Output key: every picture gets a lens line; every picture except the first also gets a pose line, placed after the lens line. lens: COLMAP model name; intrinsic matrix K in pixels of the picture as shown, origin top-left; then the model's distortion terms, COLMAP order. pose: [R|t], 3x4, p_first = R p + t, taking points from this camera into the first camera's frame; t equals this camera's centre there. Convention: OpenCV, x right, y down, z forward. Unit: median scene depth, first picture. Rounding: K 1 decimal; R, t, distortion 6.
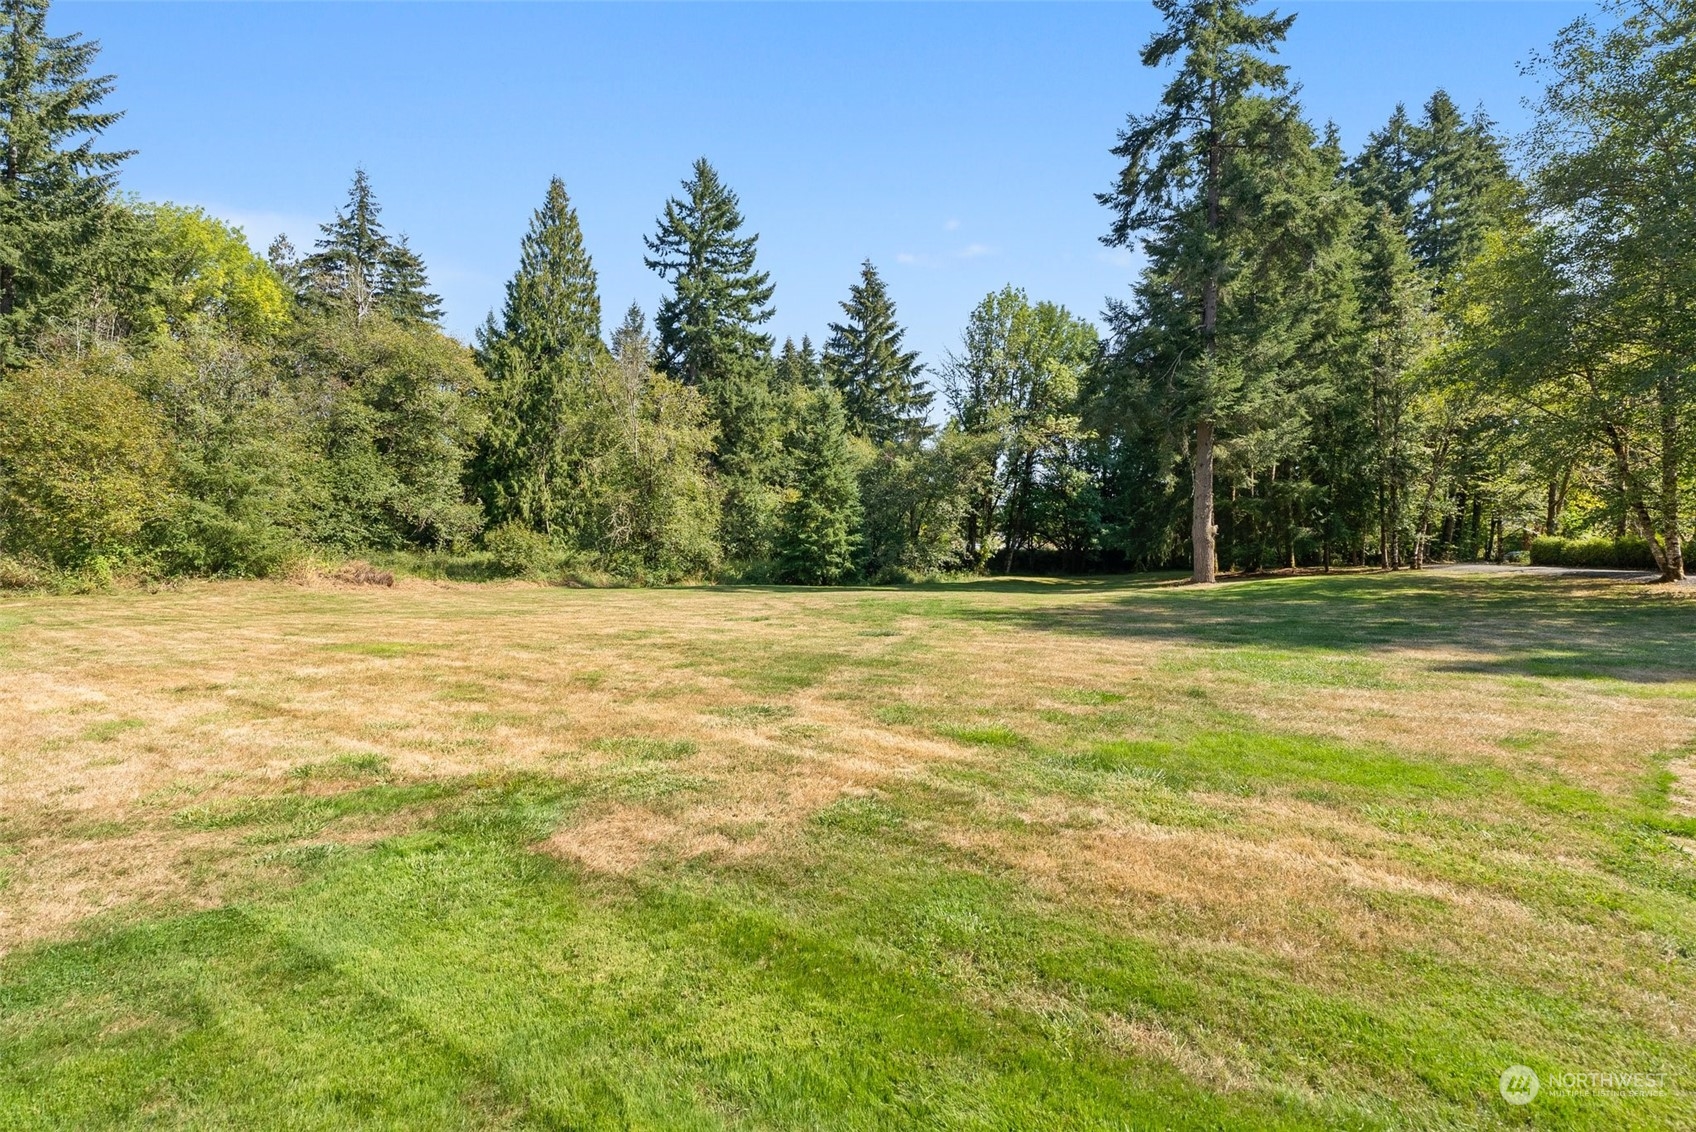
lens RADIAL K [[790.2, 0, 844.8], [0, 790.2, 561.2], [0, 0, 1]] dist [-0.000943, 0.001071]
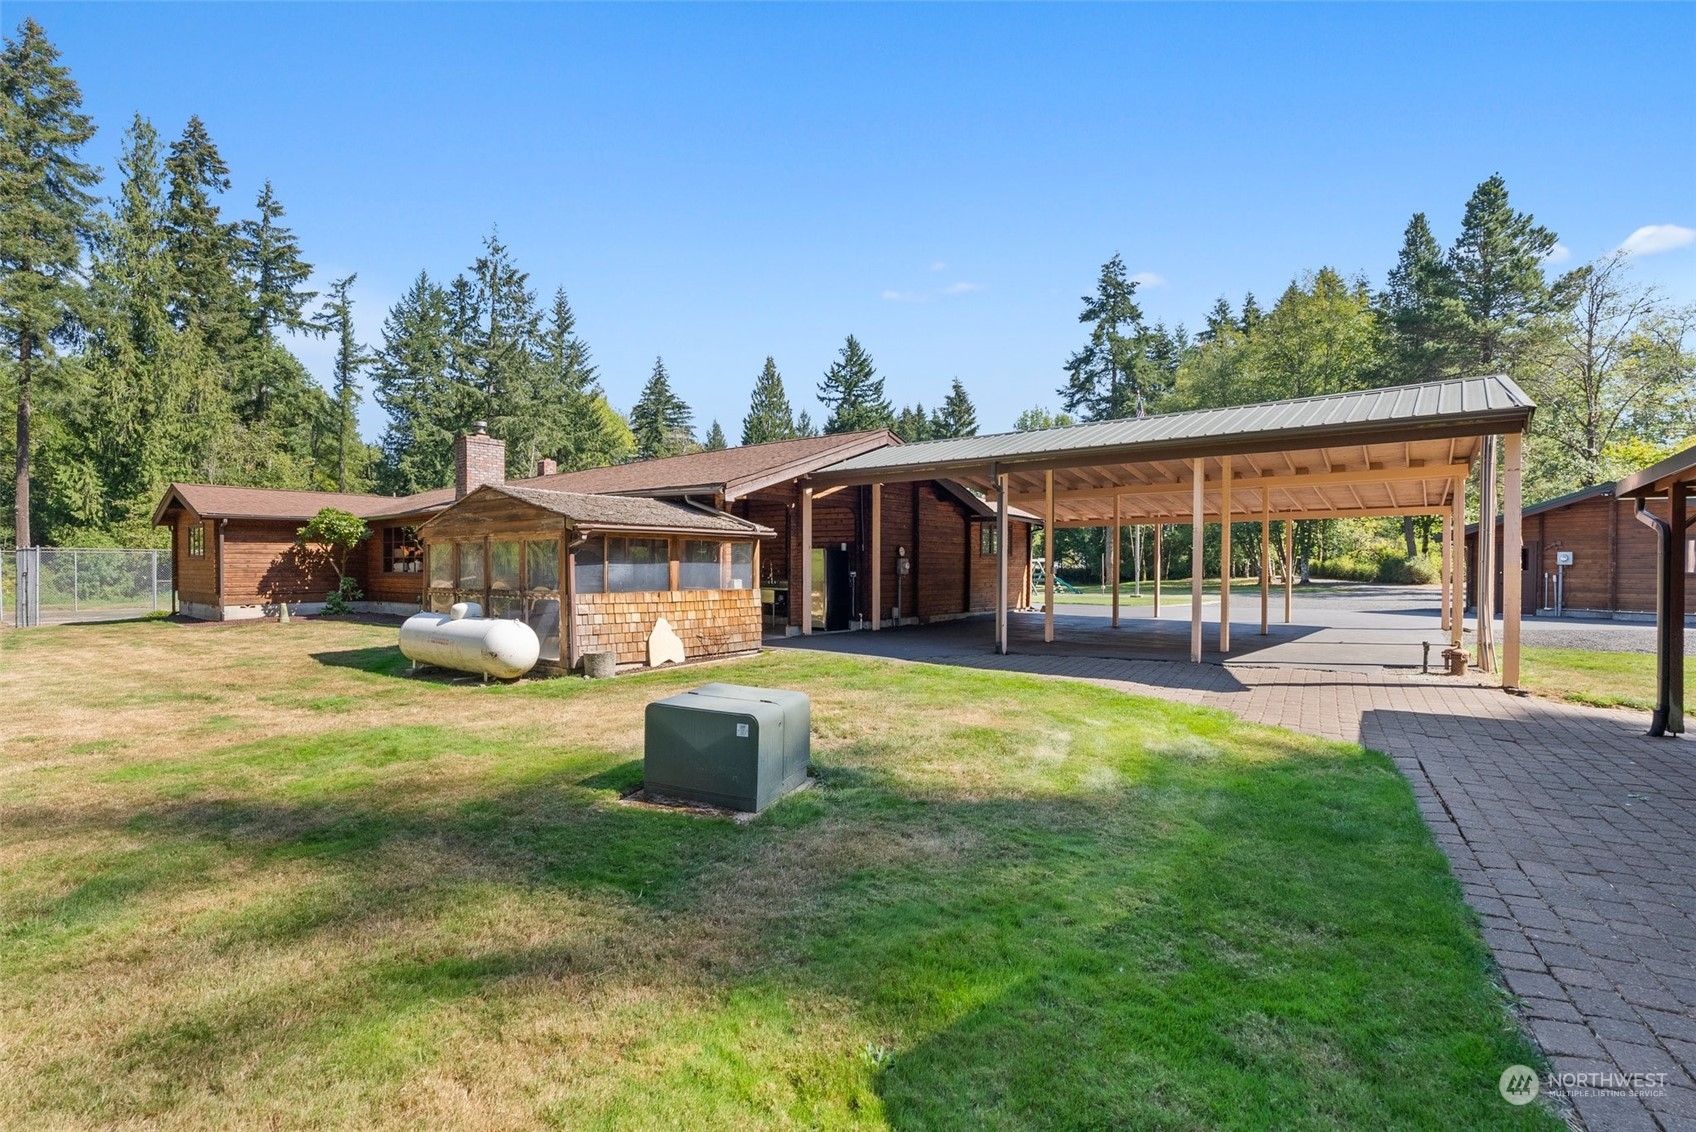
lens RADIAL K [[790.2, 0, 844.8], [0, 790.2, 561.2], [0, 0, 1]] dist [-0.000943, 0.001071]
pose [[0.987810, -0.015260, -0.154915, 0.057391], [0.012093, 0.999699, -0.021363, 0.001651], [0.155194, 0.019229, 0.987697, -0.633891]]
